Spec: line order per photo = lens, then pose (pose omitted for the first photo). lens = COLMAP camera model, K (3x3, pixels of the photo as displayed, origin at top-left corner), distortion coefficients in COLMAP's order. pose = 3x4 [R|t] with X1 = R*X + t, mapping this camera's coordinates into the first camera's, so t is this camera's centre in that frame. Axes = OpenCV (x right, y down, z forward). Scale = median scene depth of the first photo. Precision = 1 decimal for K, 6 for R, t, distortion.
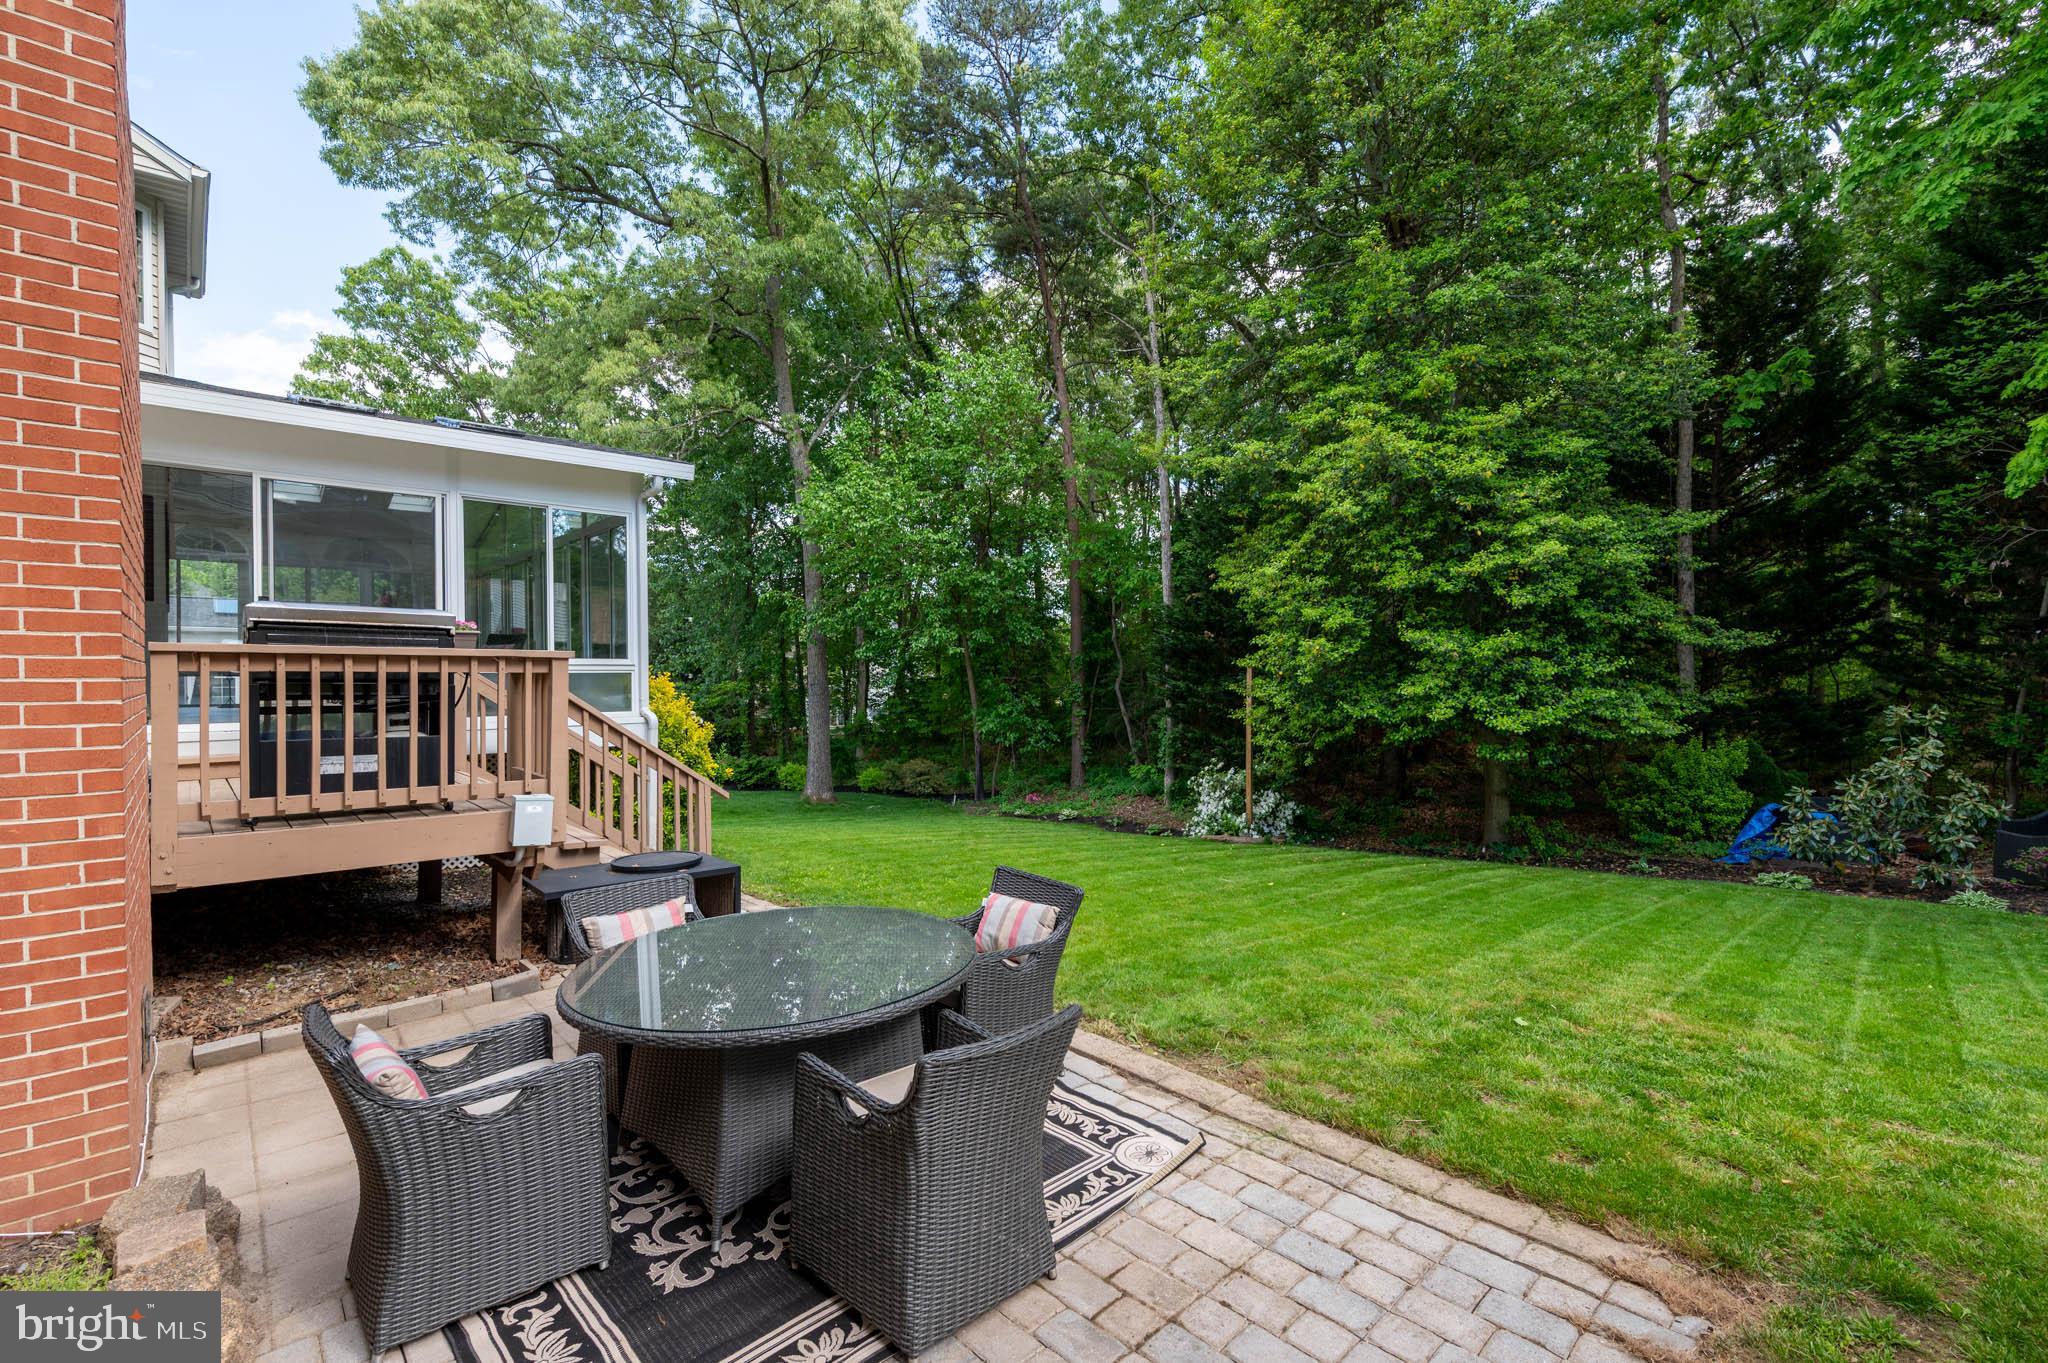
lens RADIAL K [[891.2, 0, 1024.0], [0, 891.2, 681.5], [0, 0, 1]] dist [0.001895, 0.000053]
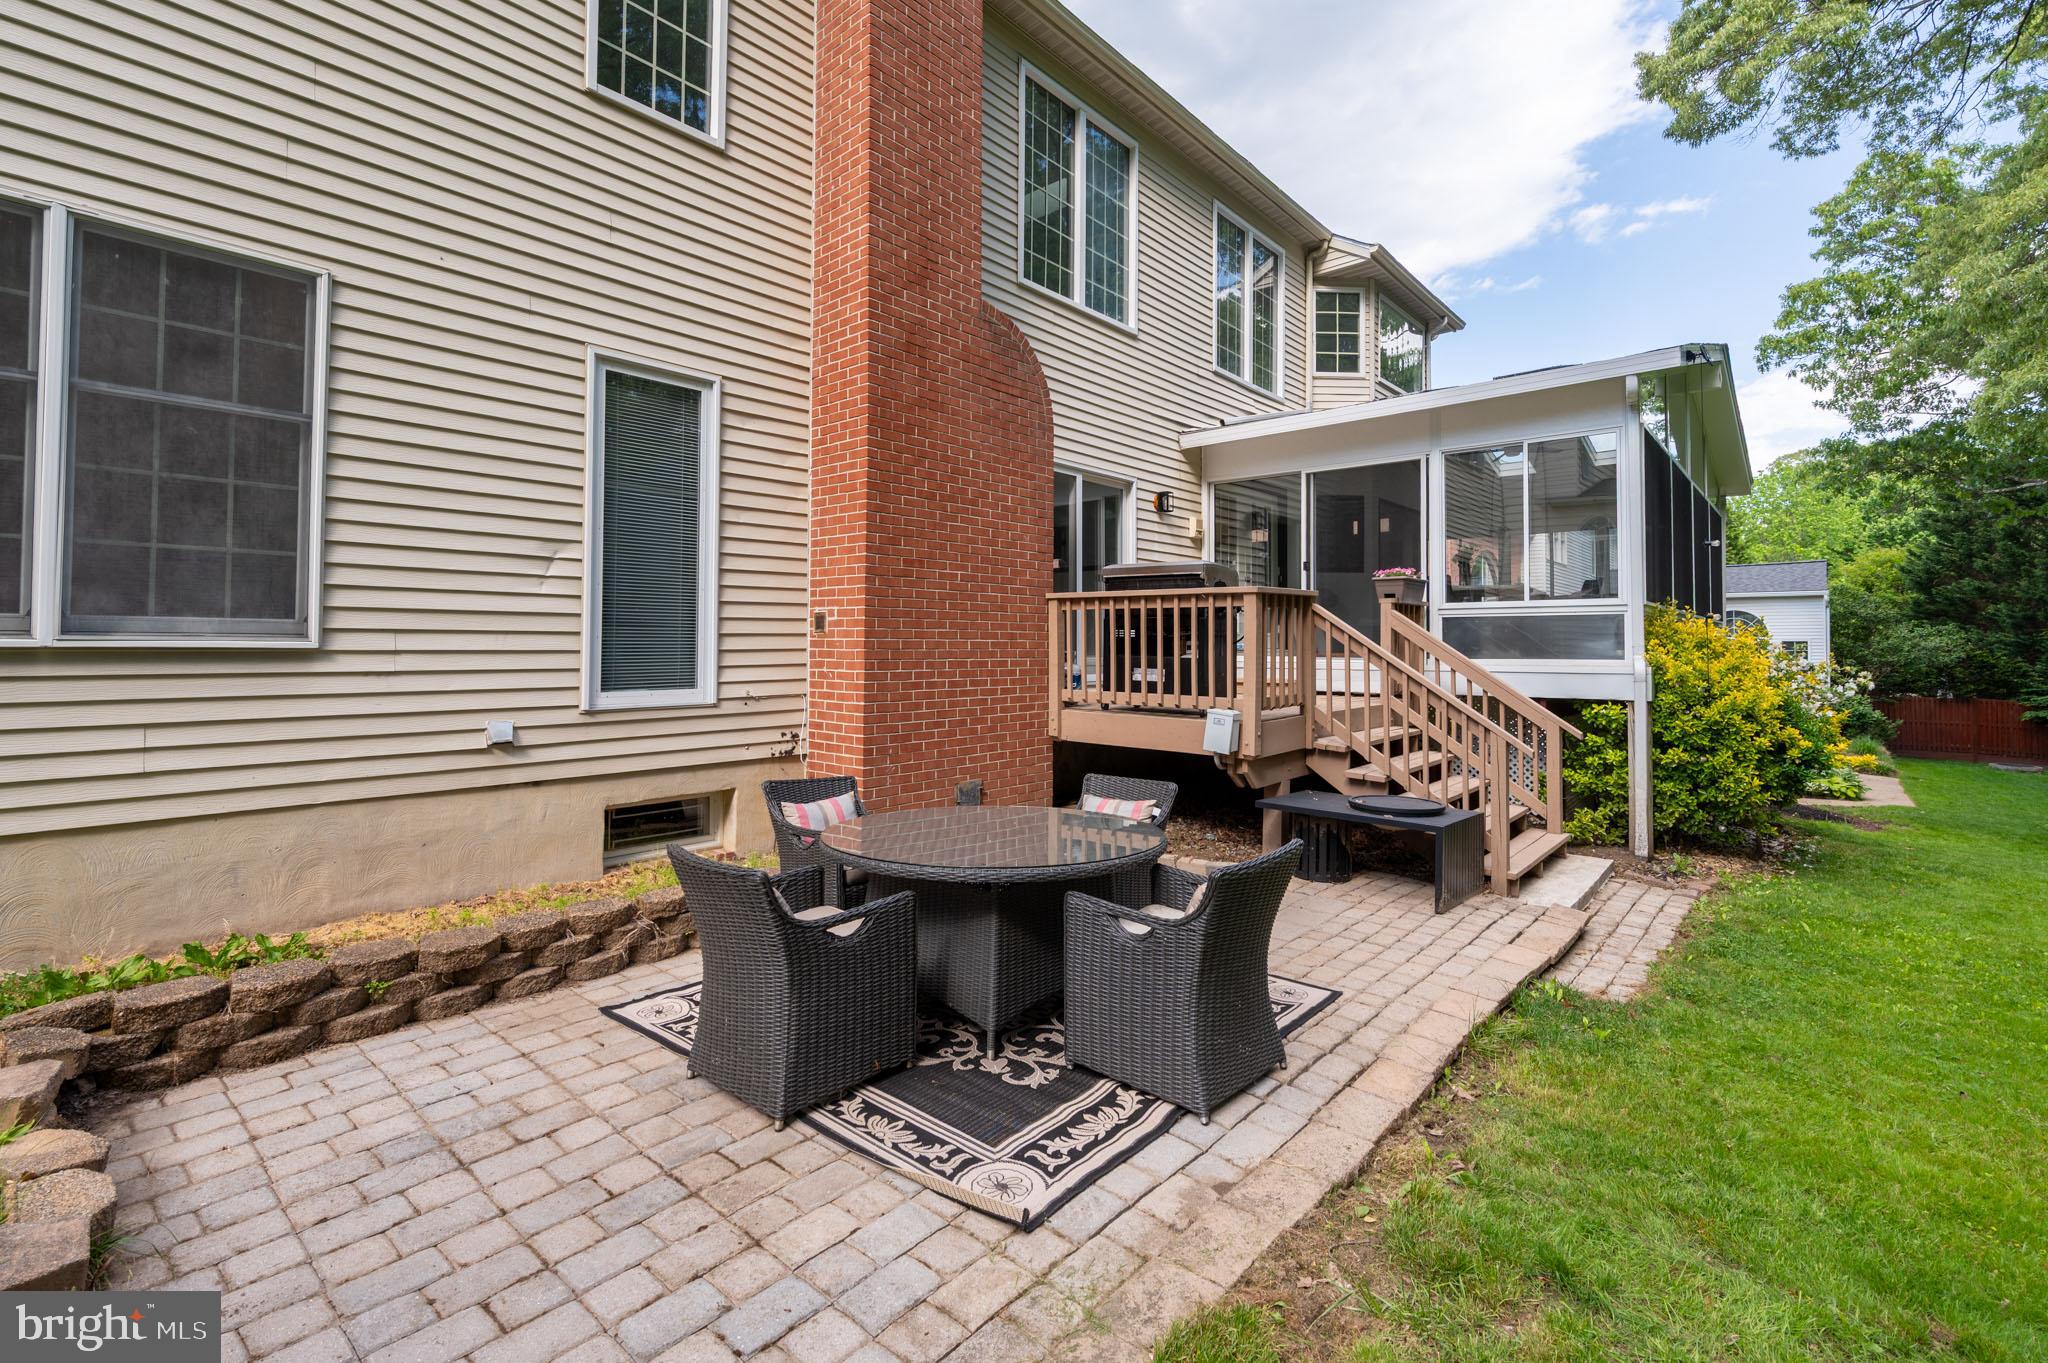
lens RADIAL K [[913.3, 0, 1036.2], [0, 913.3, 616.5], [0, 0, 1]] dist [-0.001950, -0.000690]
pose [[0.118033, -0.028466, -0.992602, 0.687573], [-0.011703, 0.999480, -0.030055, 0.048810], [0.992941, 0.015164, 0.117638, 0.686552]]
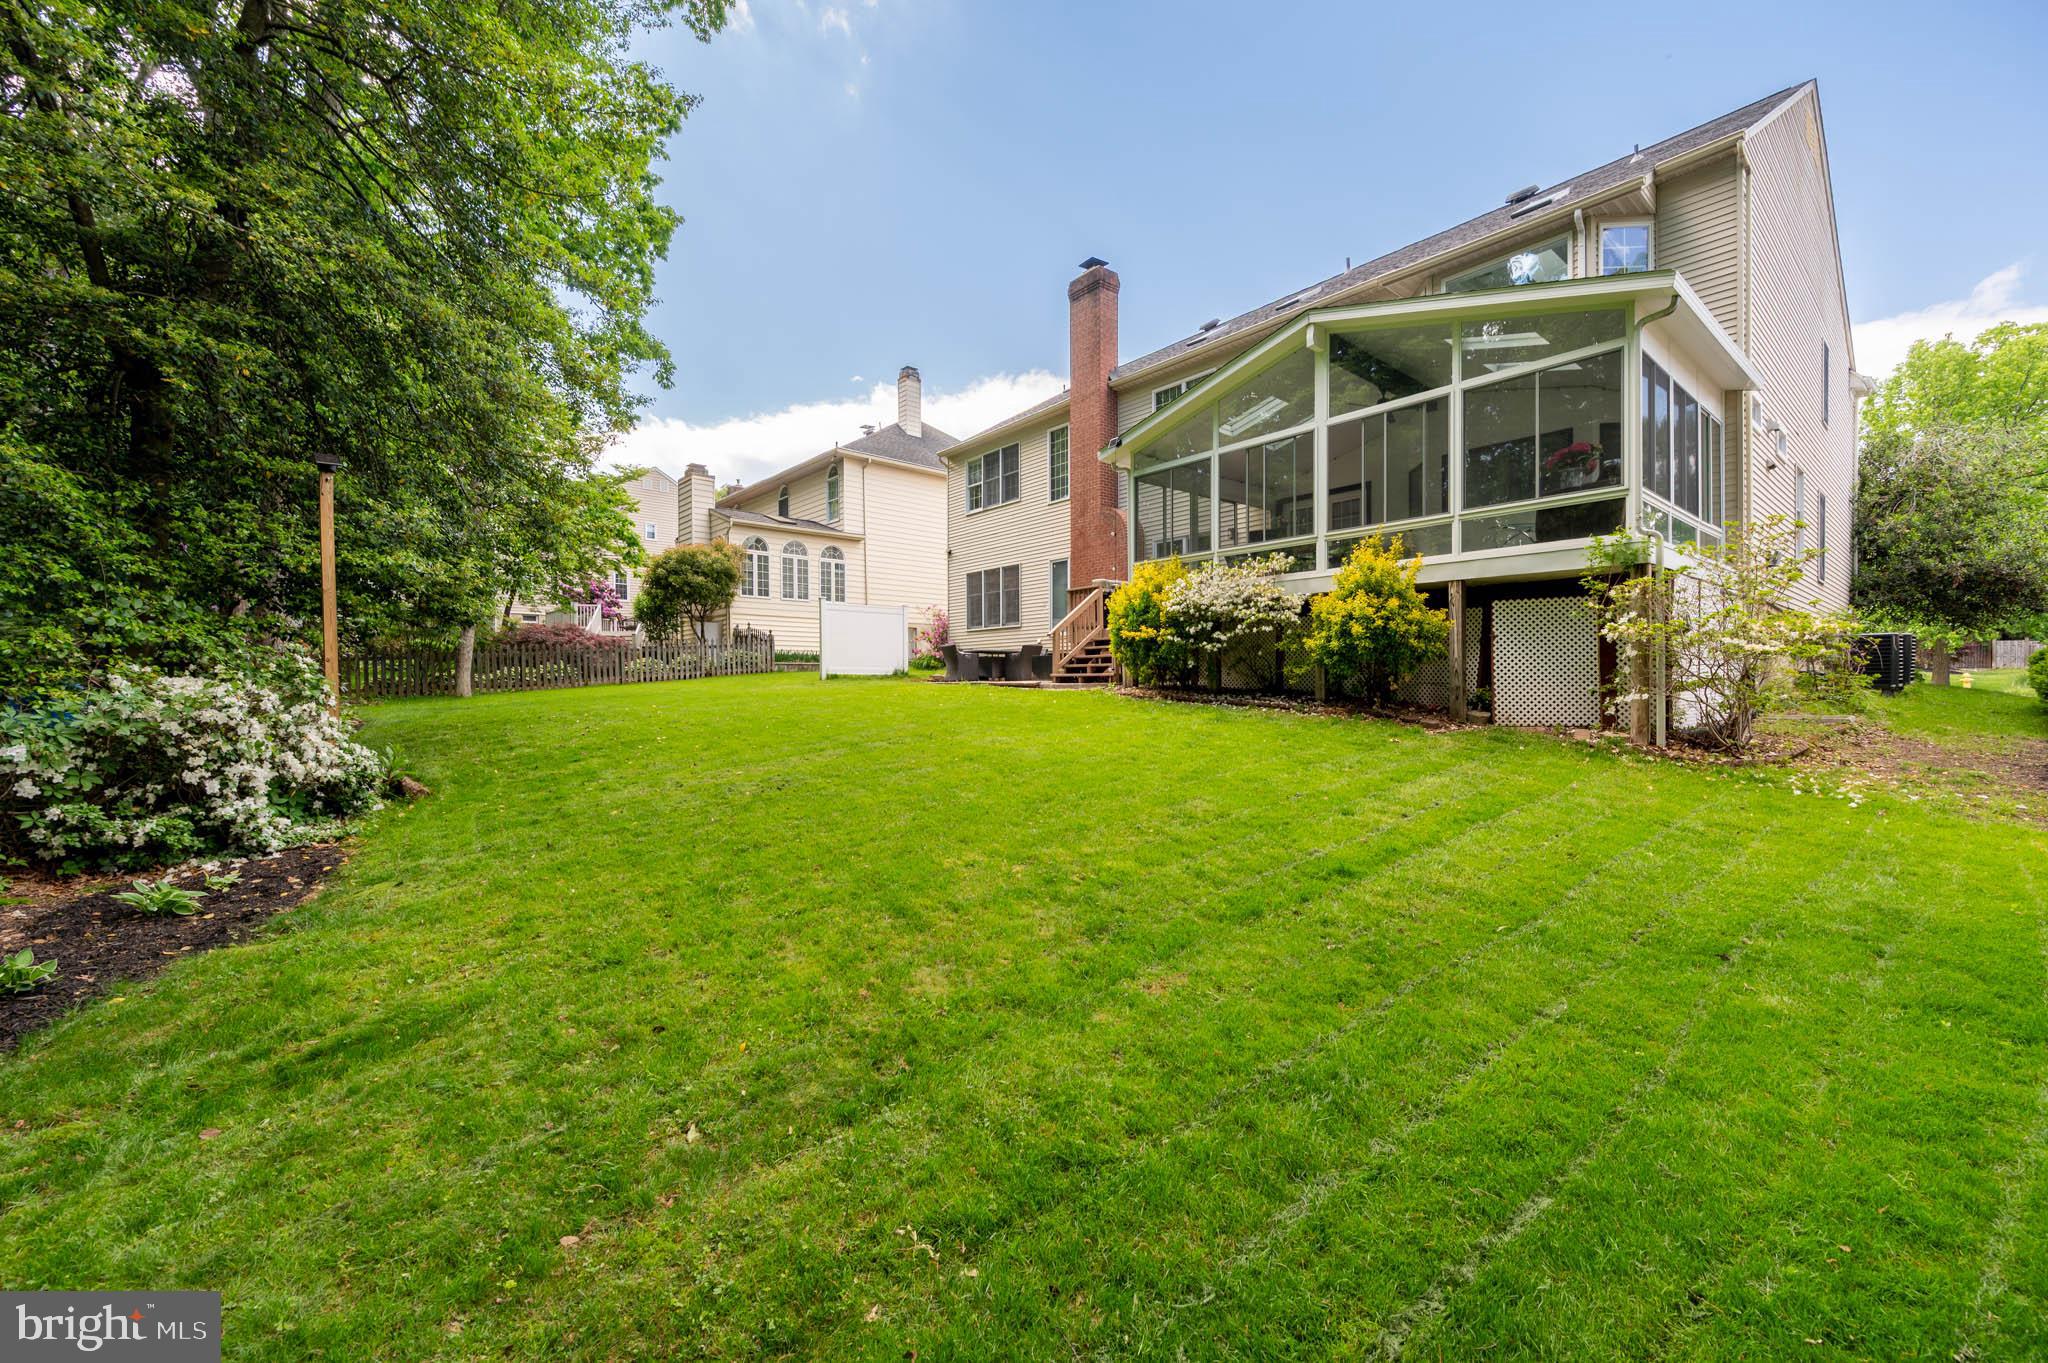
lens RADIAL K [[803.8, 0, 1024.0], [0, 803.8, 681.5], [0, 0, 1]] dist [-0.001633, -0.000135]
pose [[-0.999193, 0.004528, 0.039909, -0.564263], [0.004622, 0.999987, 0.002261, 0.394354], [-0.039898, 0.002444, -0.999201, 5.066256]]
